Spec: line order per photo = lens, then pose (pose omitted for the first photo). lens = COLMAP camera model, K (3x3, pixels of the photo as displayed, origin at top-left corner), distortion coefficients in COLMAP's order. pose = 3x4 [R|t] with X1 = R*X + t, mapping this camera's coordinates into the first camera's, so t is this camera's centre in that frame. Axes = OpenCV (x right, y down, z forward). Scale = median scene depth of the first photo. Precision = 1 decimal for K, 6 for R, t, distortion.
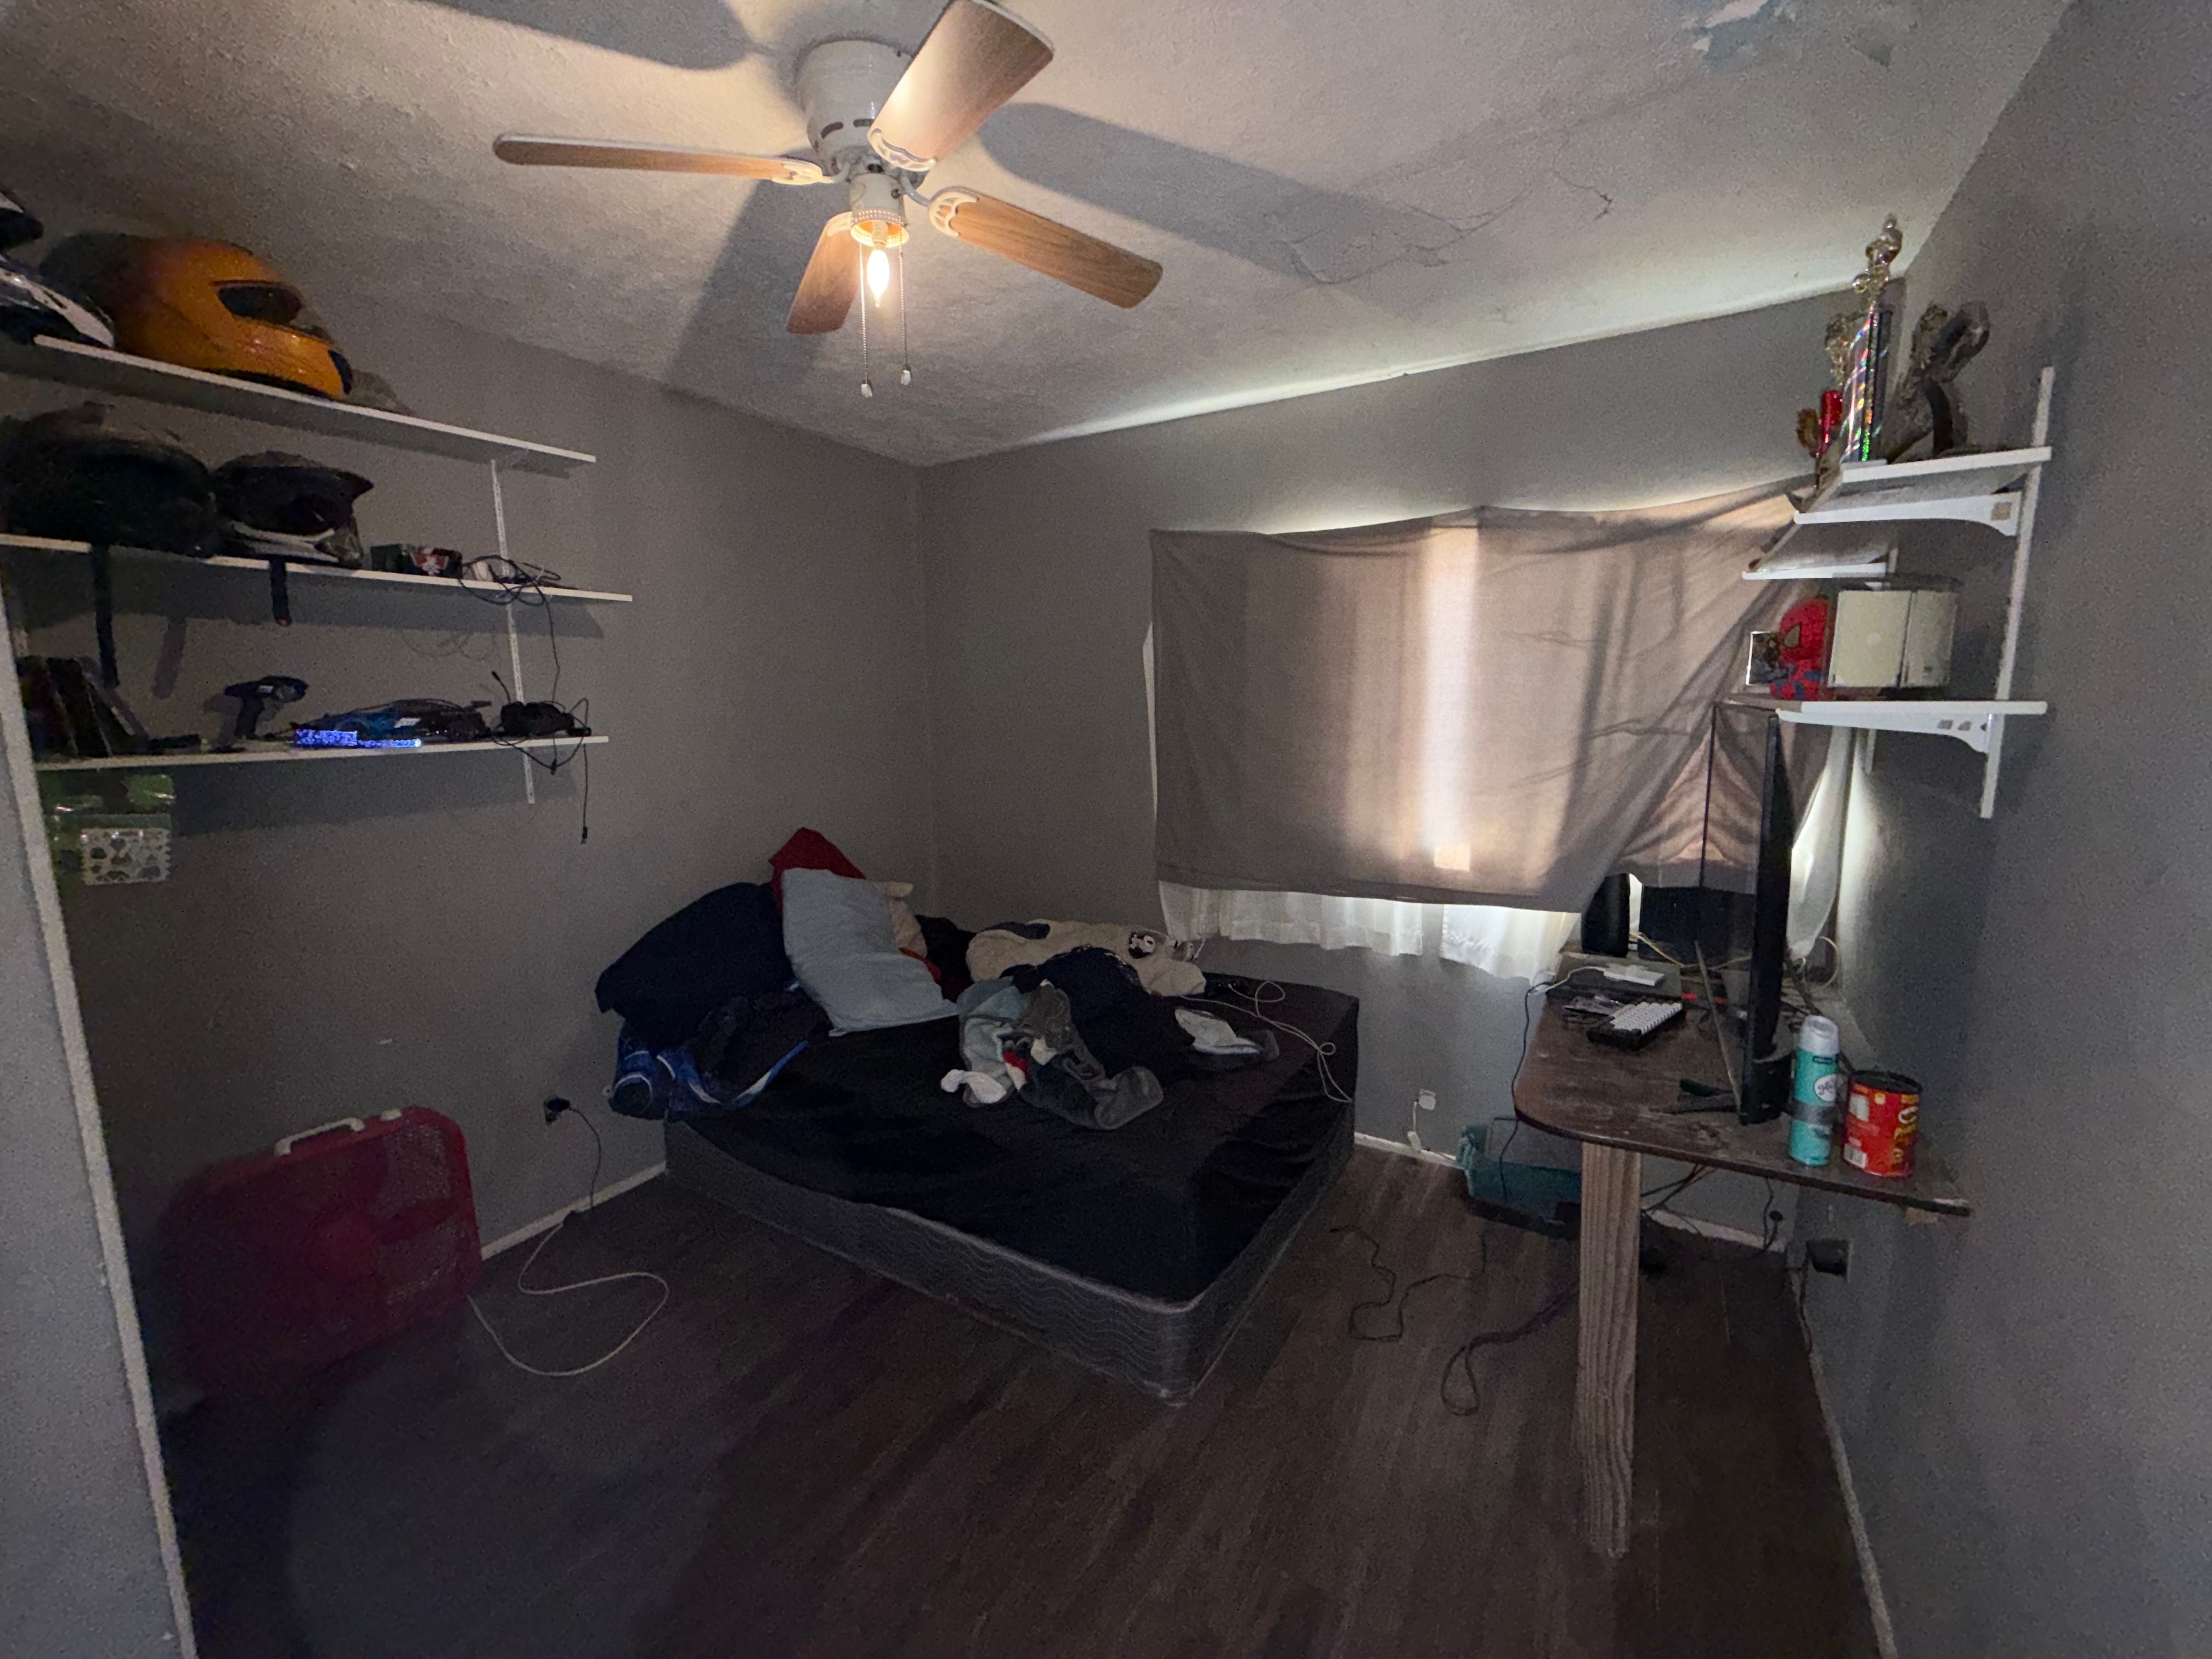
lens RADIAL K [[887.4, 0, 1103.1], [0, 887.4, 823.8], [0, 0, 1]] dist [0.000290, 0.000411]
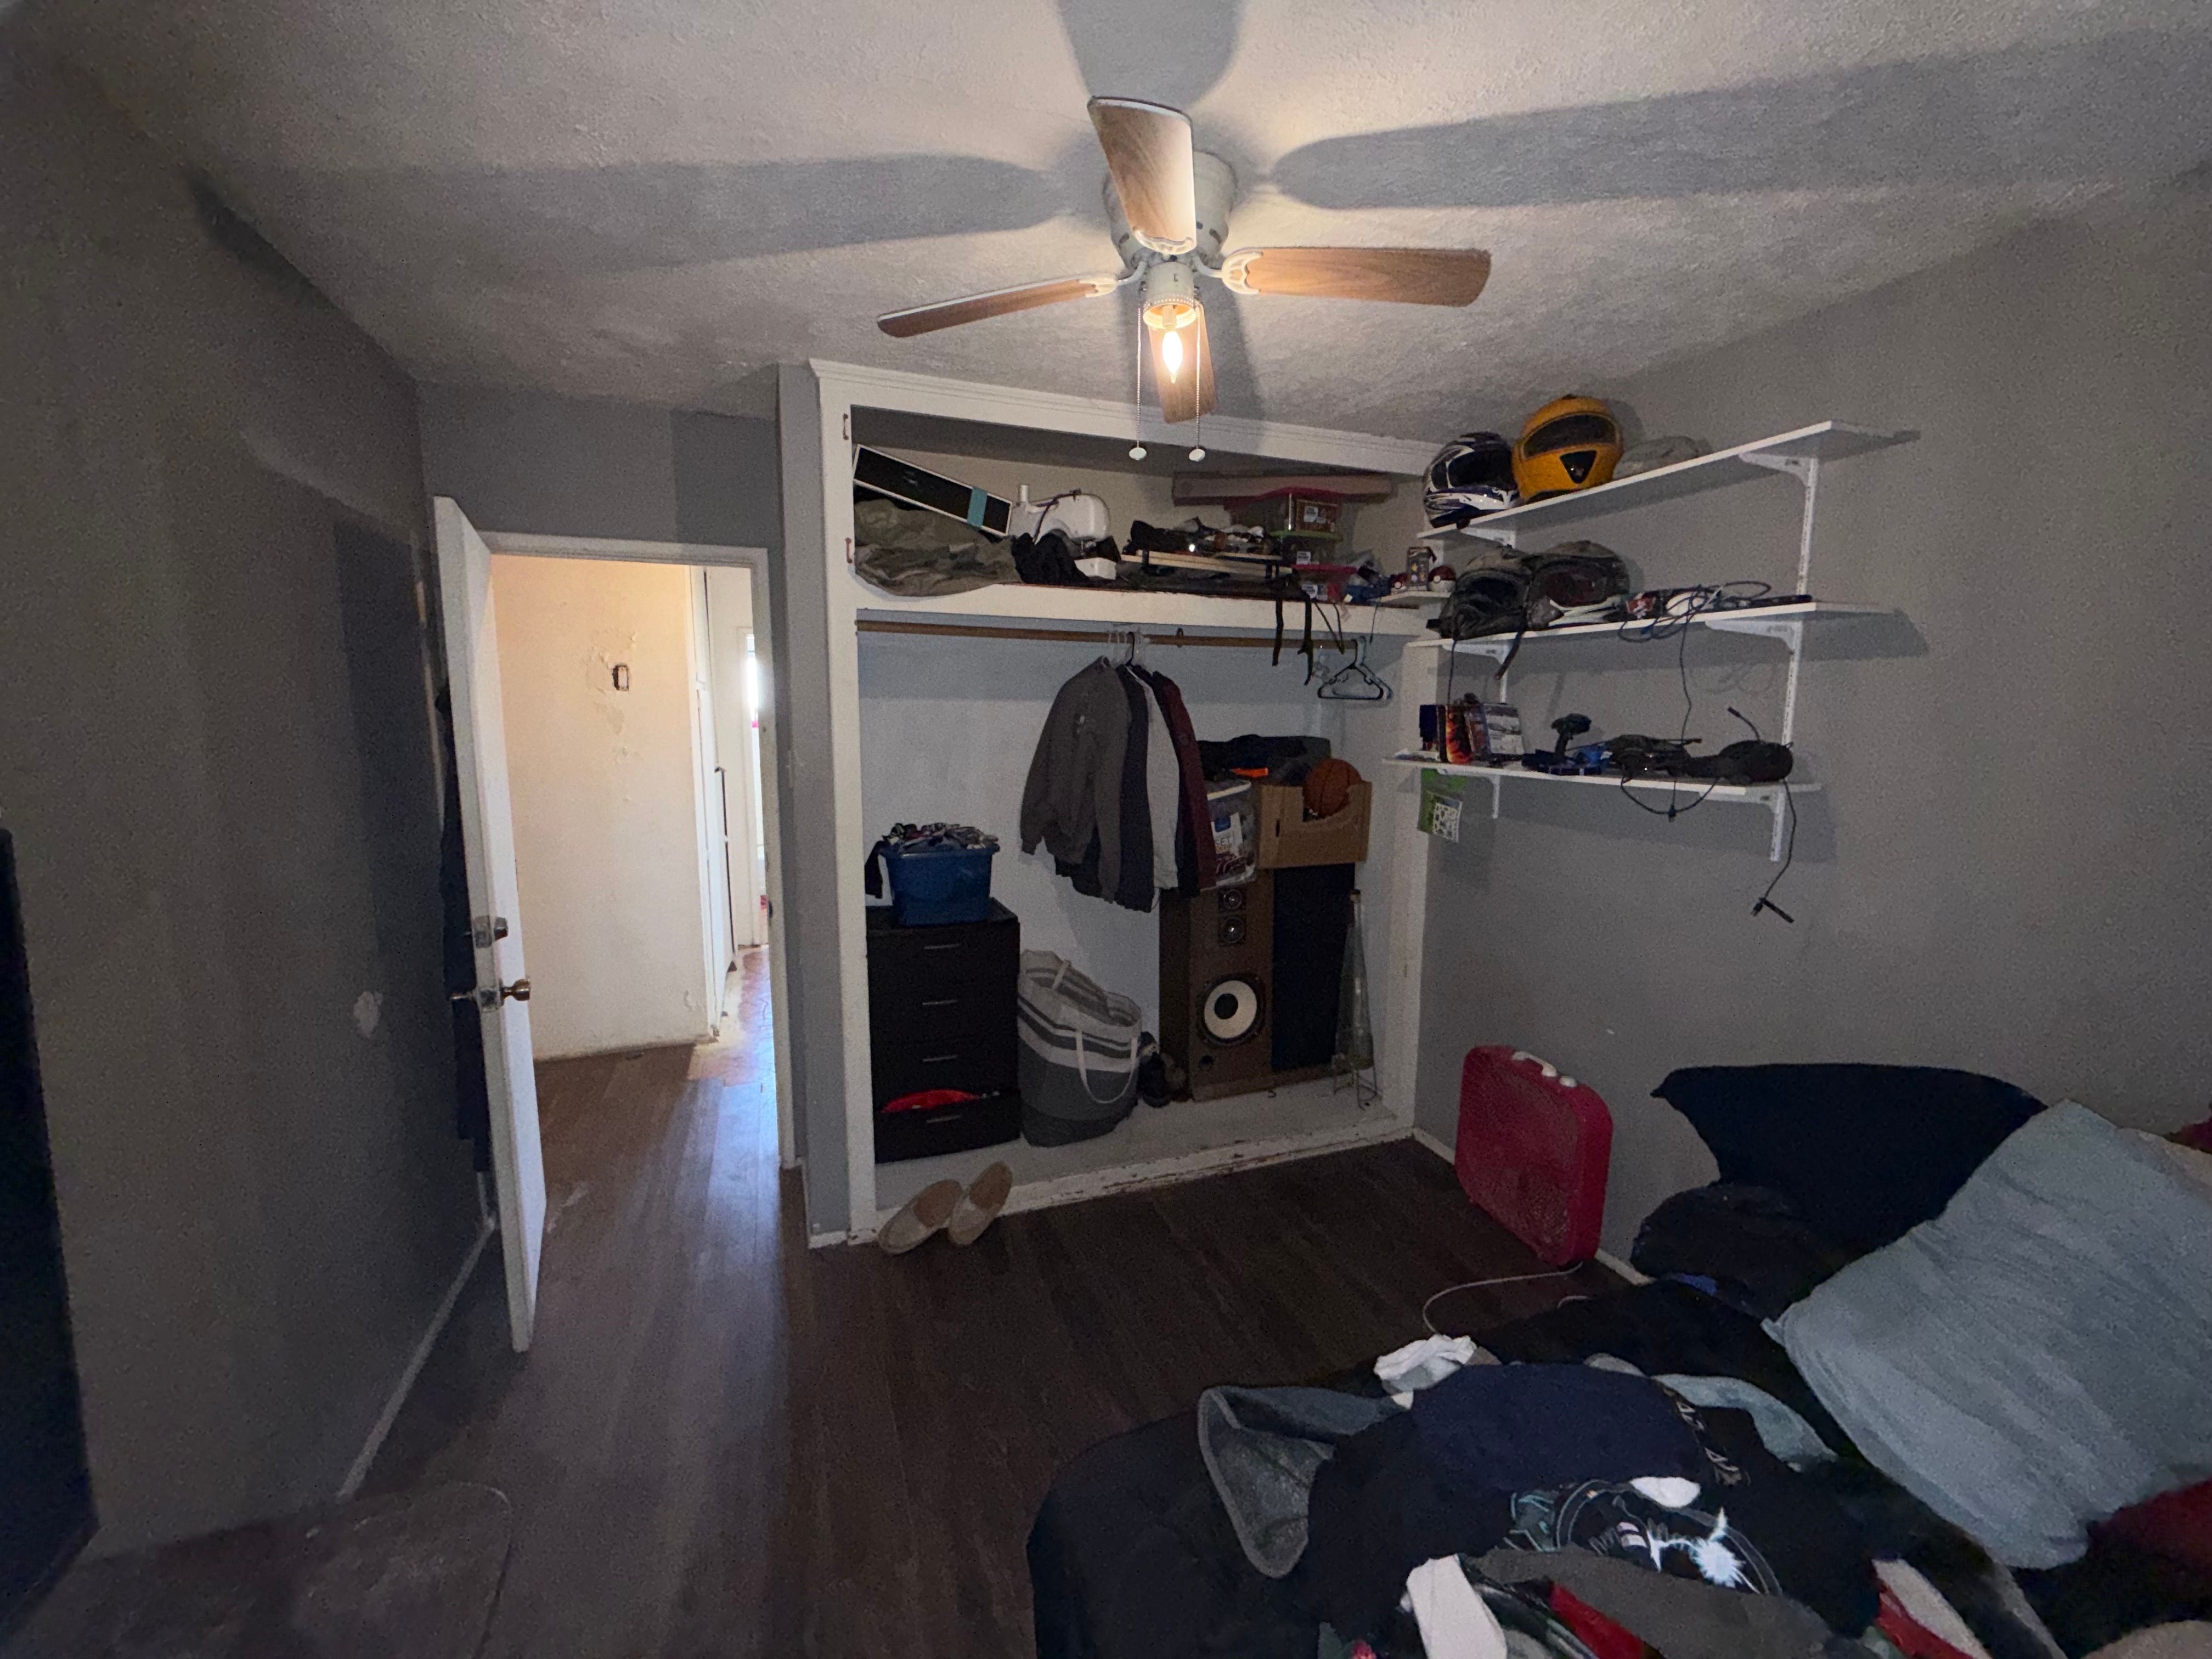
lens RADIAL K [[887.4, 0, 1103.1], [0, 887.4, 823.8], [0, 0, 1]] dist [0.000290, 0.000411]
pose [[-0.617280, 0.105204, -0.779678, 0.458515], [-0.111030, 0.969452, 0.218714, -0.192657], [0.778869, 0.221576, -0.586743, 1.113288]]
